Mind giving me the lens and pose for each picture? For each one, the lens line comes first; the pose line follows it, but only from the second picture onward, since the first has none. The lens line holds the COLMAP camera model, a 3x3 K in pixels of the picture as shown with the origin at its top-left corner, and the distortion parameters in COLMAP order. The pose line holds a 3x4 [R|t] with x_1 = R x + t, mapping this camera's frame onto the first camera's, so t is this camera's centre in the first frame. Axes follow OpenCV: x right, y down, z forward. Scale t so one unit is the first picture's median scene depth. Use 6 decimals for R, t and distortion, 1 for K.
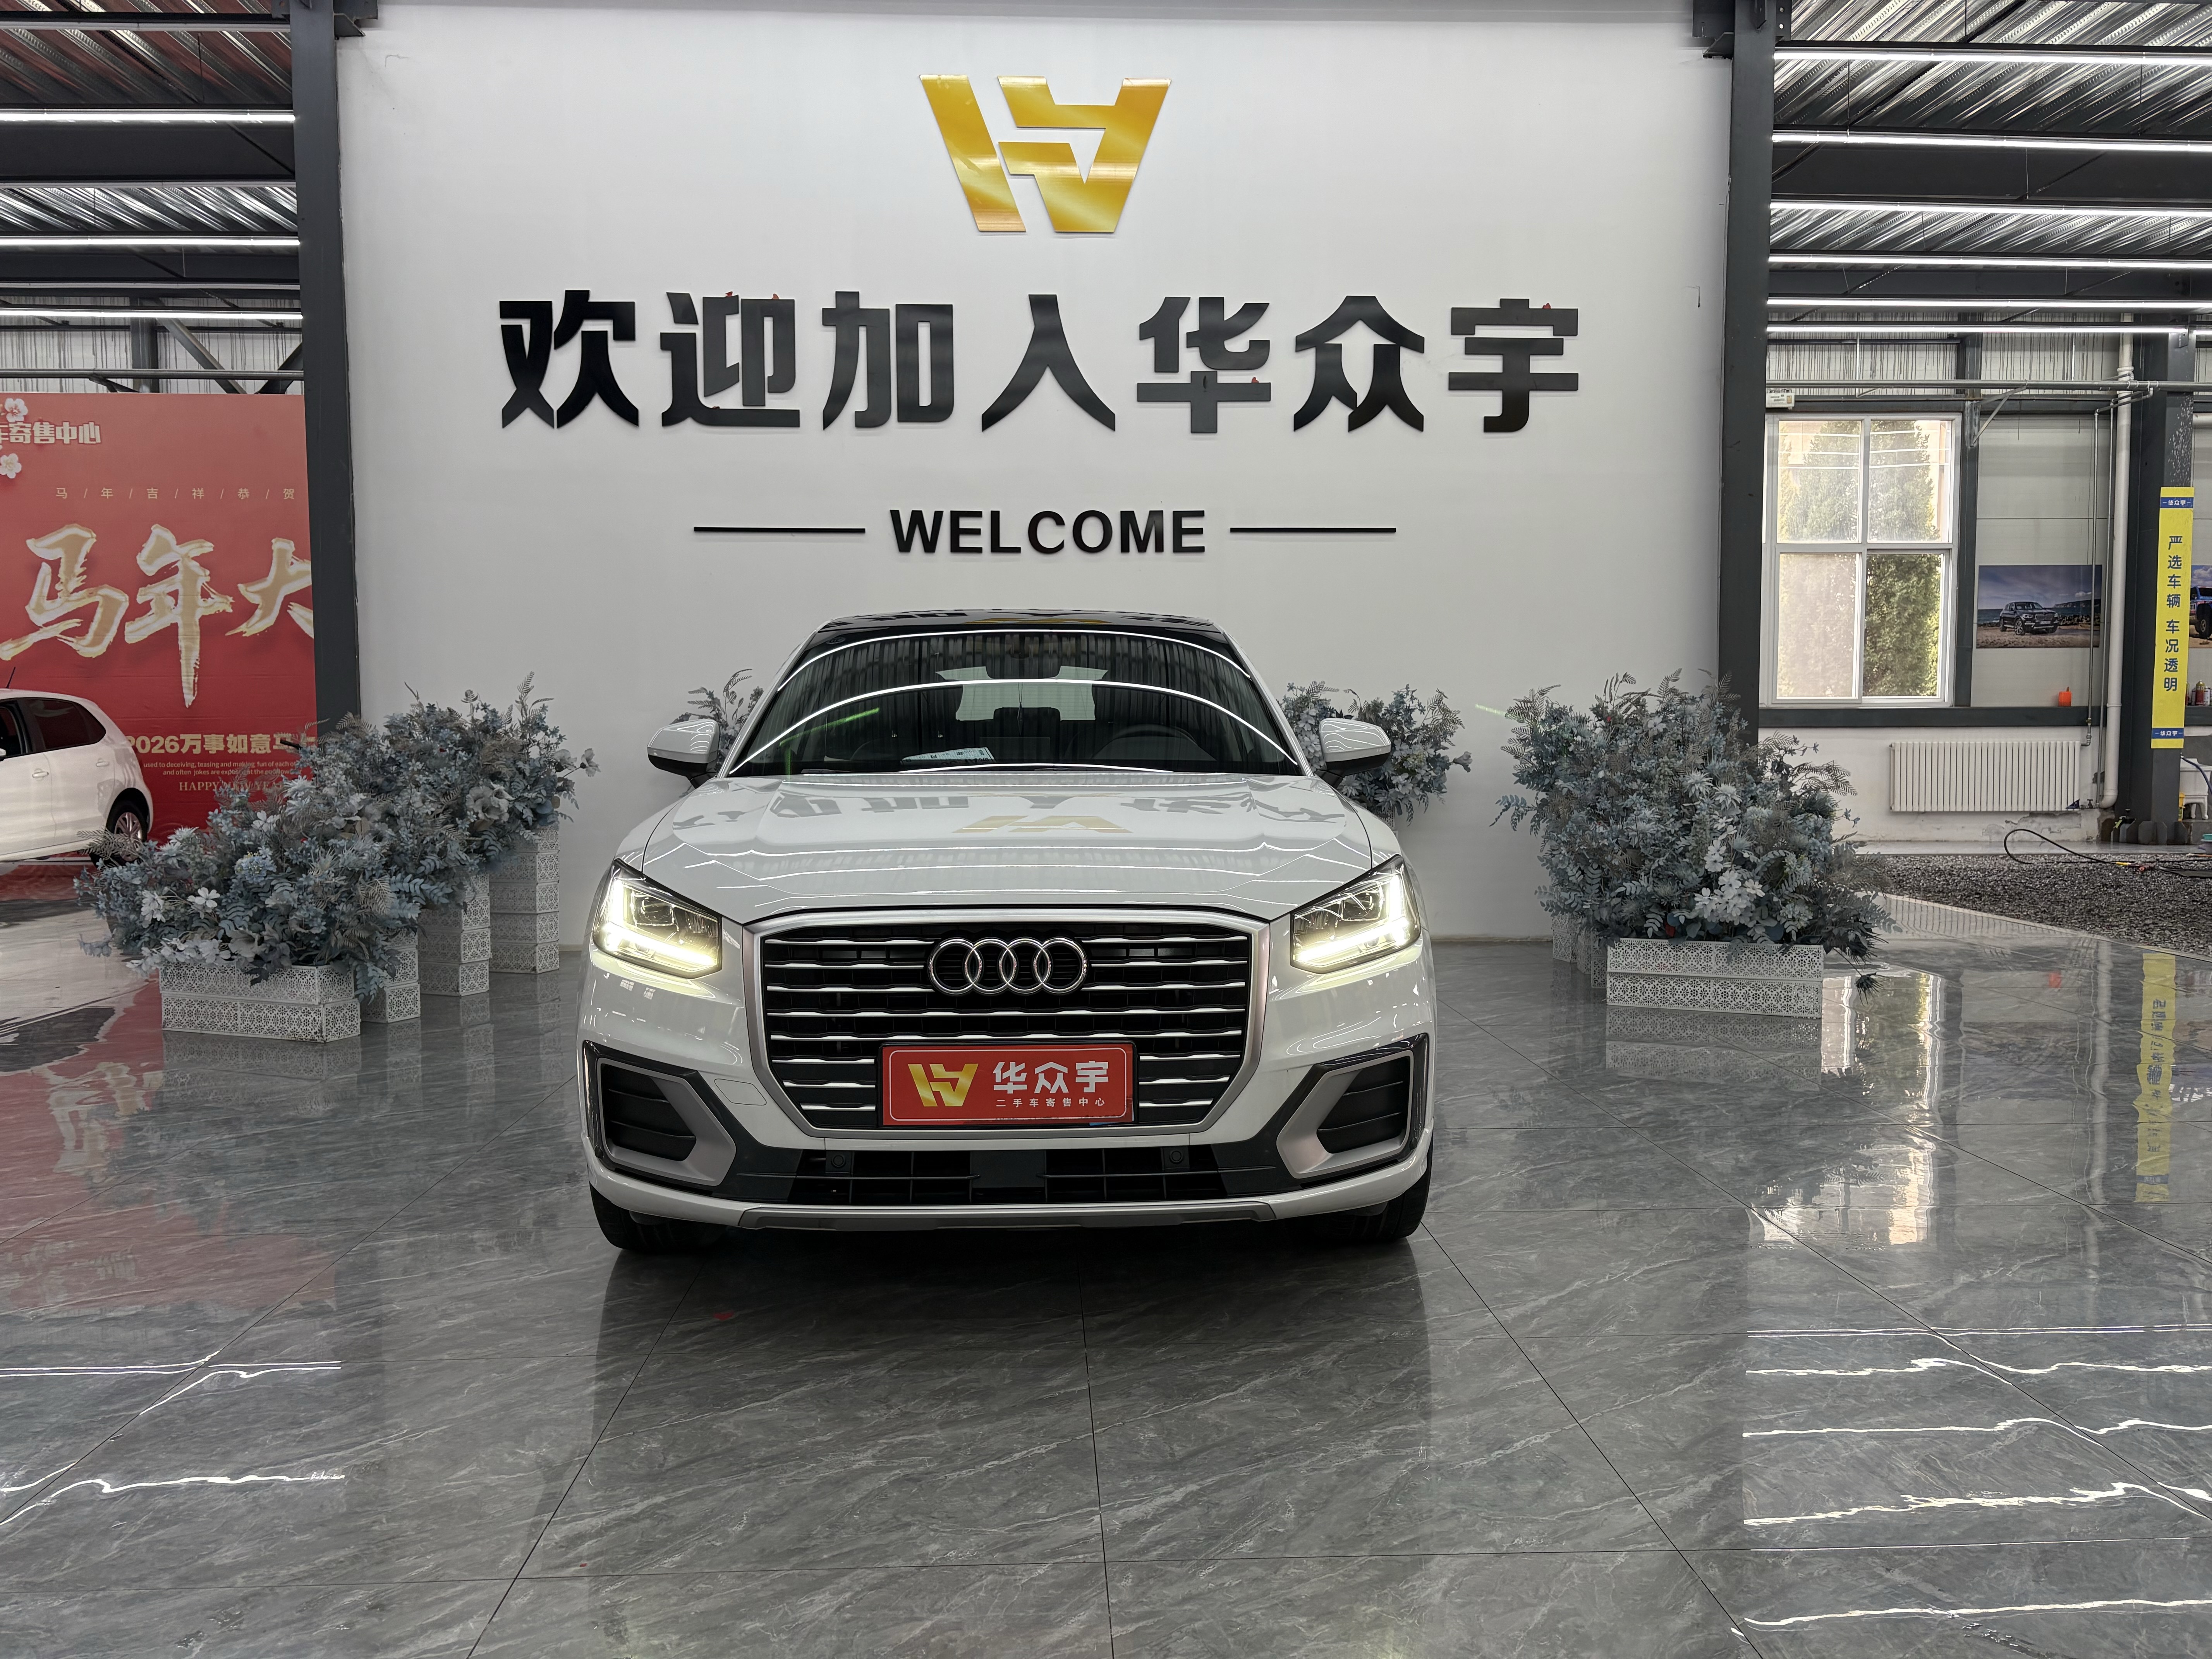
lens RADIAL K [[1662.6, 0, 1097.3], [0, 1662.6, 843.7], [0, 0, 1]] dist [0.043354, -0.044108]
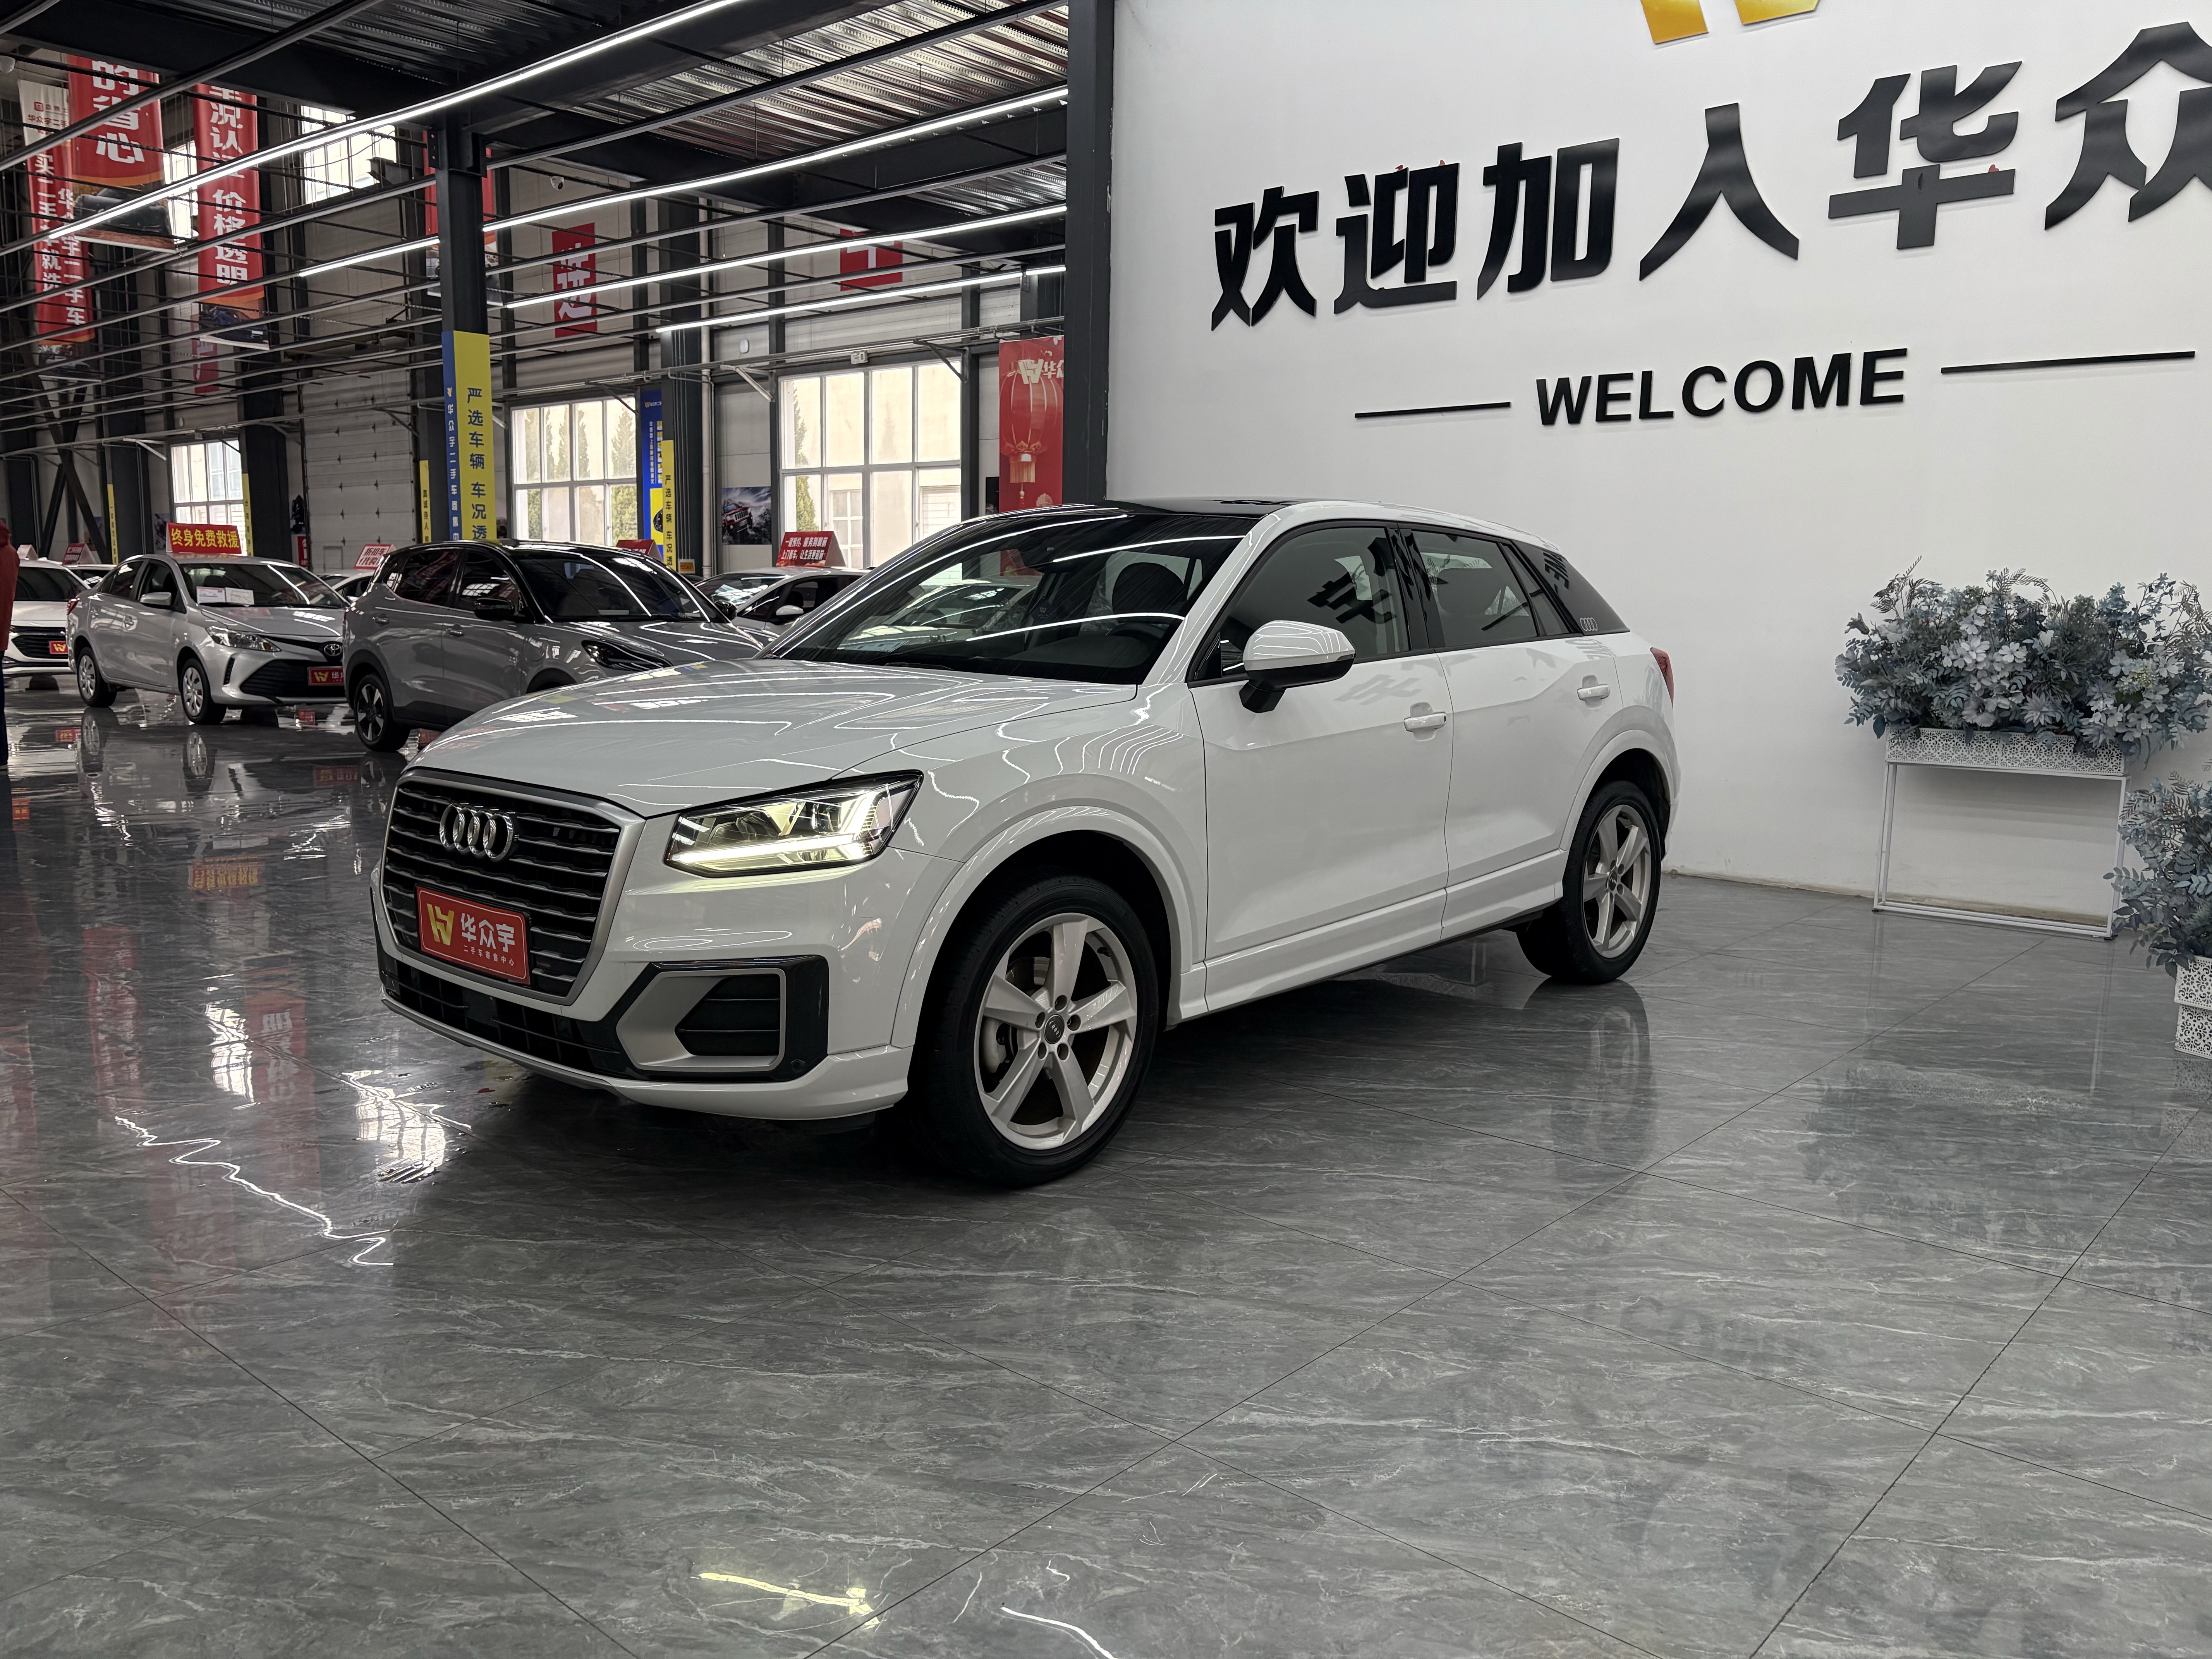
lens RADIAL K [[1662.6, 0, 1089.0], [0, 1662.6, 827.1], [0, 0, 1]] dist [0.043354, -0.044108]
pose [[0.723065, 0.109279, -0.682081, 0.353902], [-0.066760, 0.993840, 0.088456, -0.019983], [0.687546, -0.018424, 0.725907, 0.156482]]
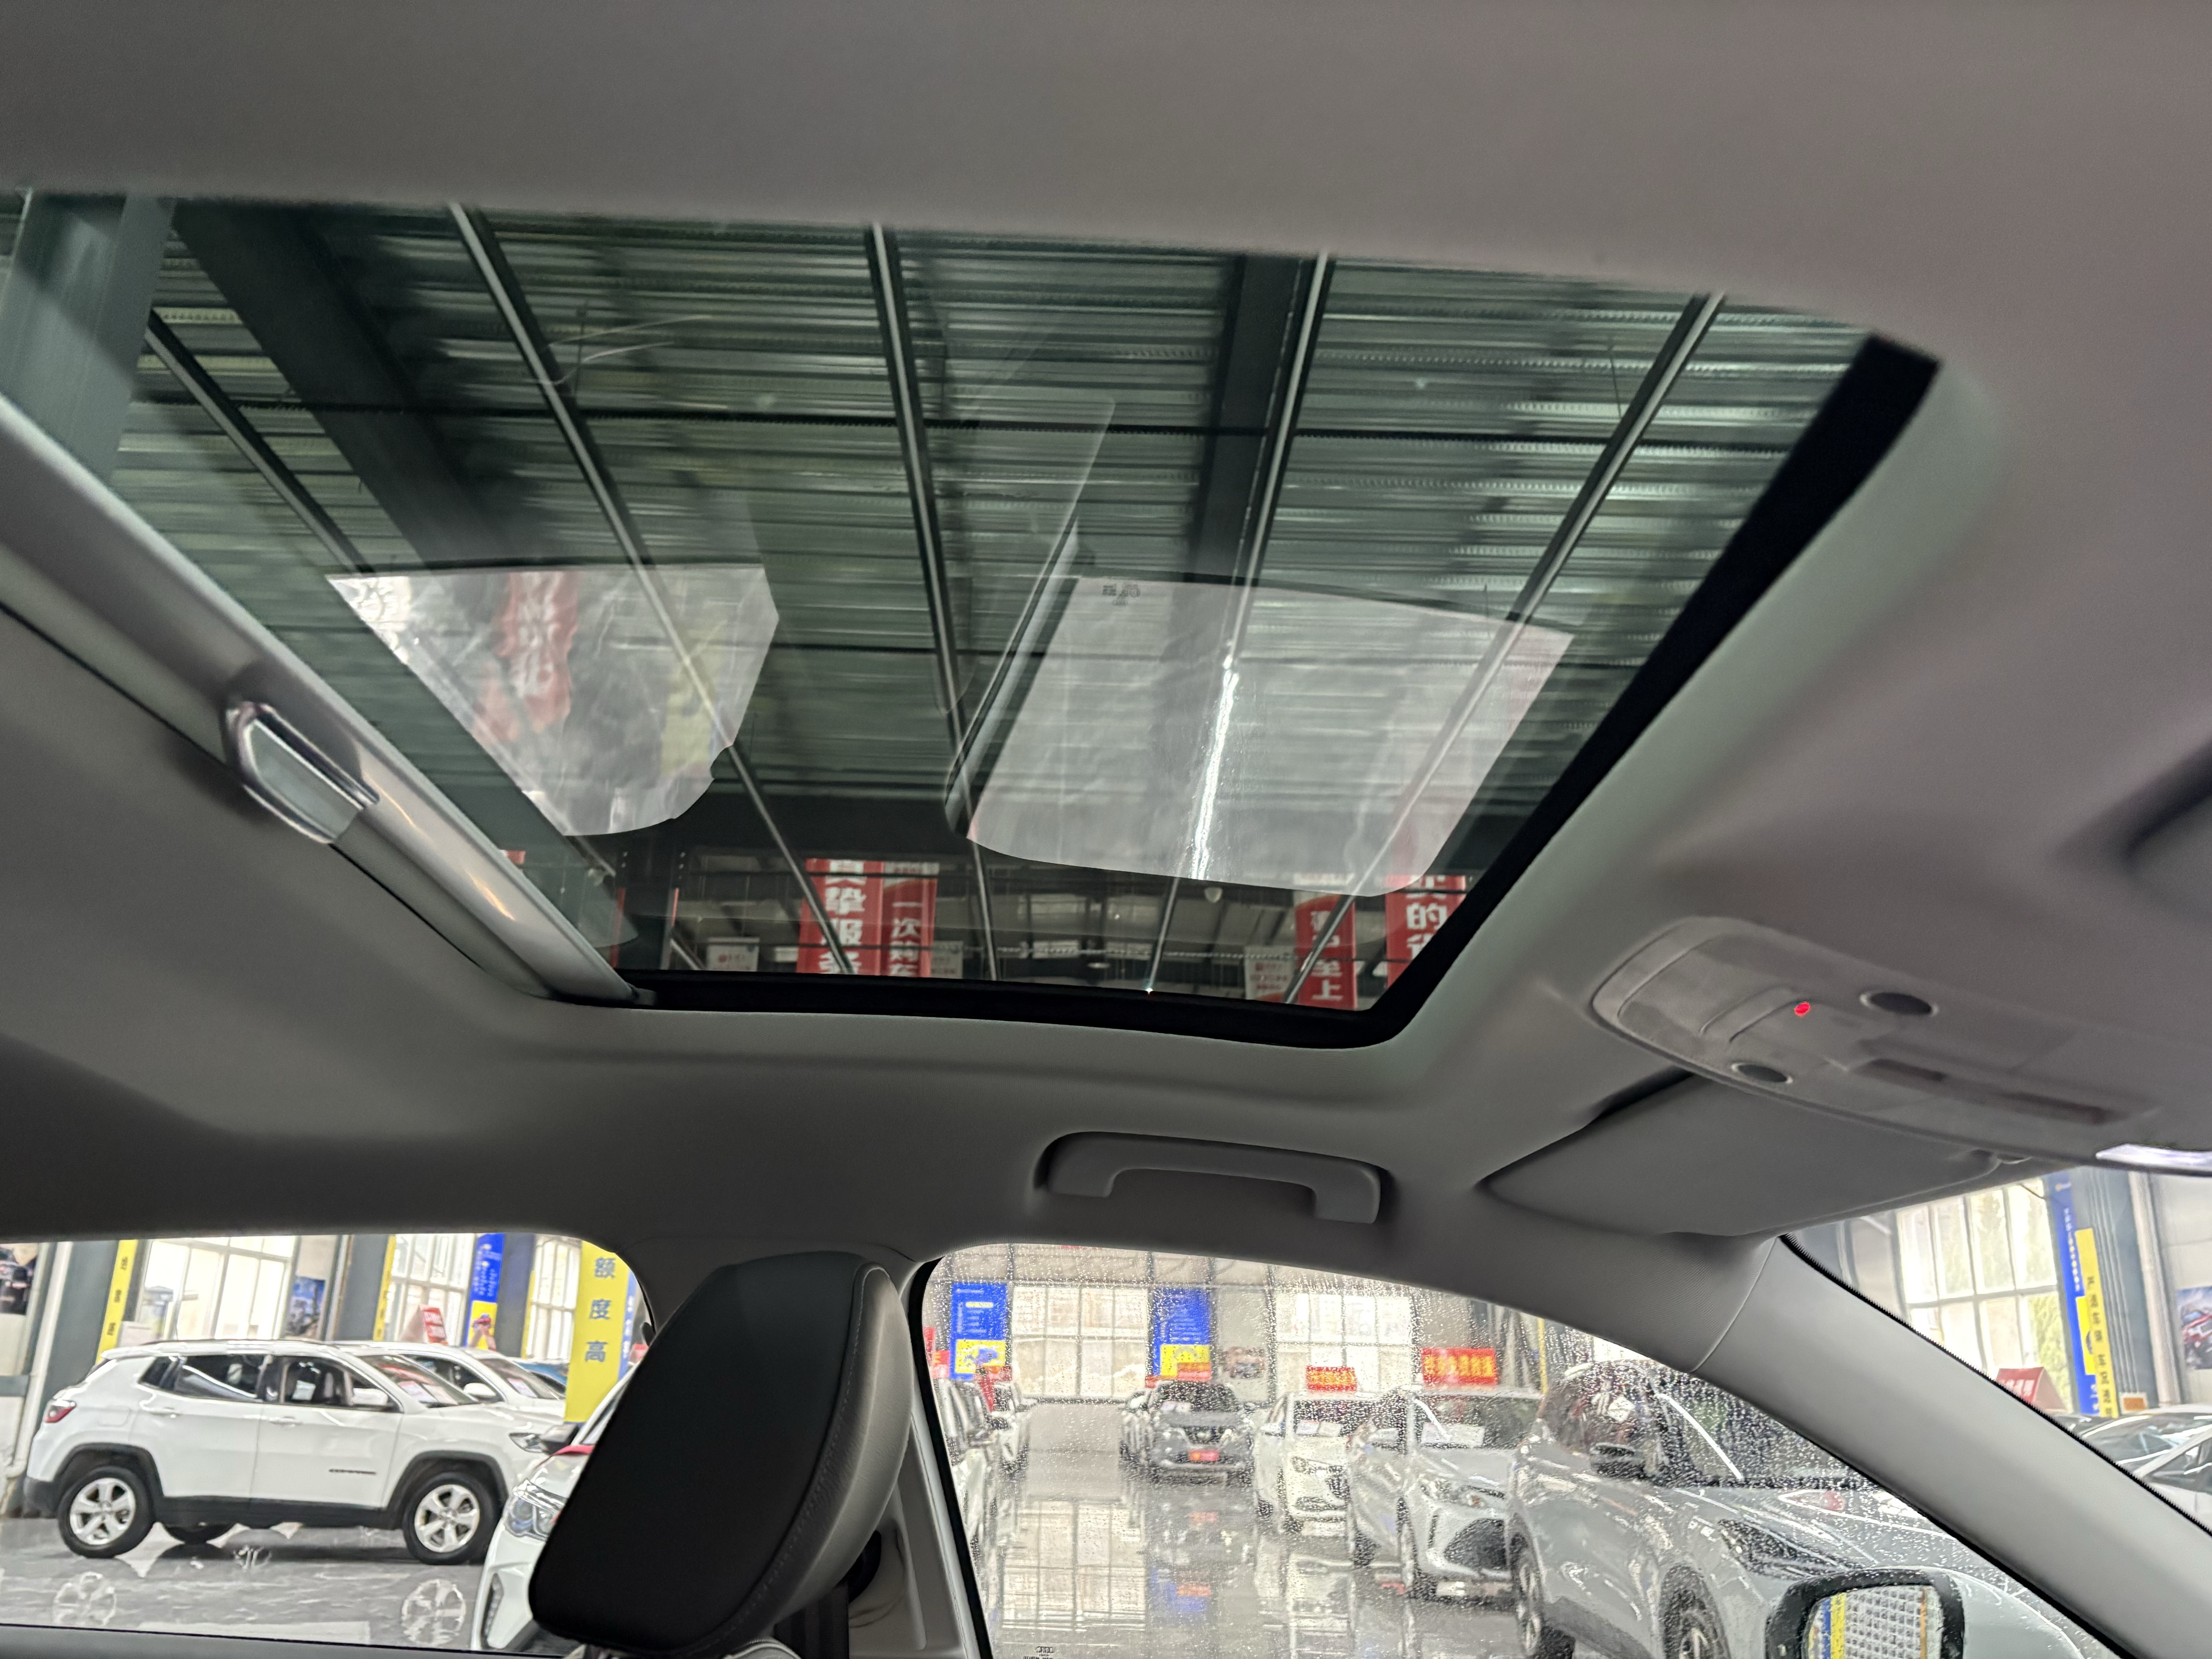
lens RADIAL K [[1662.6, 0, 1084.7], [0, 1662.6, 847.4], [0, 0, 1]] dist [0.043354, -0.044108]
pose [[-0.009497, -0.311785, -0.950105, 0.060992], [-0.093648, 0.946250, -0.309583, -0.050262], [0.995560, 0.086035, -0.038185, 0.513333]]
